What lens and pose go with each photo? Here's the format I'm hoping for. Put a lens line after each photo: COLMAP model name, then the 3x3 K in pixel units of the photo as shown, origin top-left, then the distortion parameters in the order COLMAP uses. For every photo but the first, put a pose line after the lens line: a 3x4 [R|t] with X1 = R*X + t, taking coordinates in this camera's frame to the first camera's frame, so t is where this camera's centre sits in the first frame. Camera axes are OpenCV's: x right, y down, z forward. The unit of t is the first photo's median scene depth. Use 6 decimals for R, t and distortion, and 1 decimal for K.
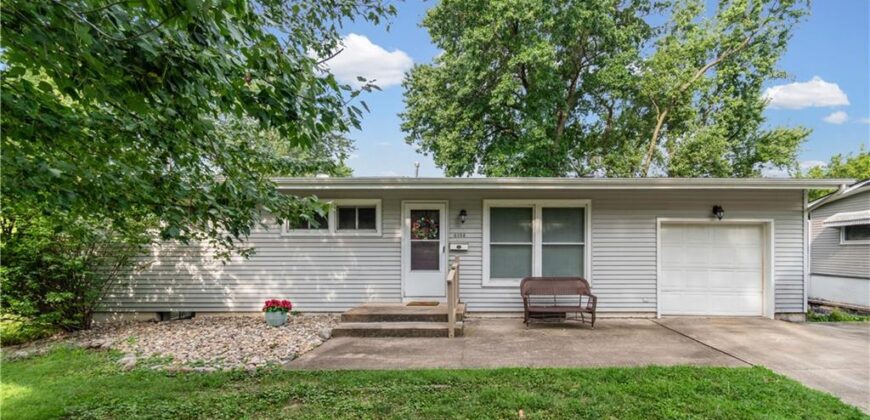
lens RADIAL K [[388.4, 0, 411.4], [0, 388.4, 248.4], [0, 0, 1]] dist [0.000763, -0.003070]
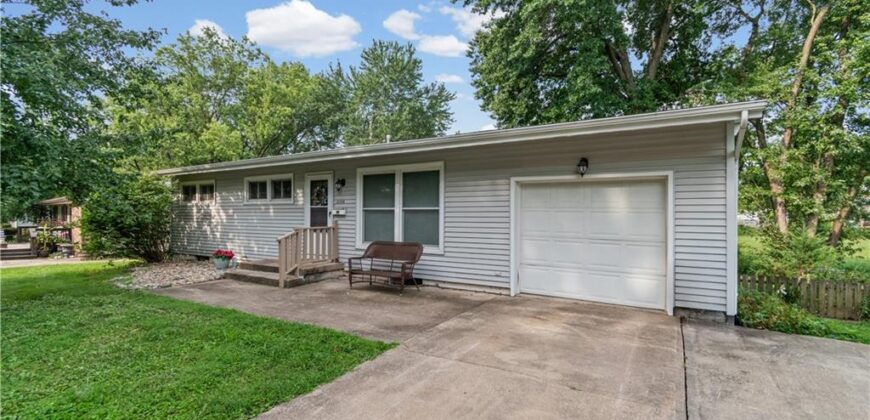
lens RADIAL K [[388.4, 0, 430.3], [0, 388.4, 213.8], [0, 0, 1]] dist [0.000763, -0.003070]
pose [[0.852399, 0.000366, -0.522892, 0.925430], [-0.005105, 0.999958, -0.007622, 0.008100], [0.522867, 0.009166, 0.852365, 0.183228]]
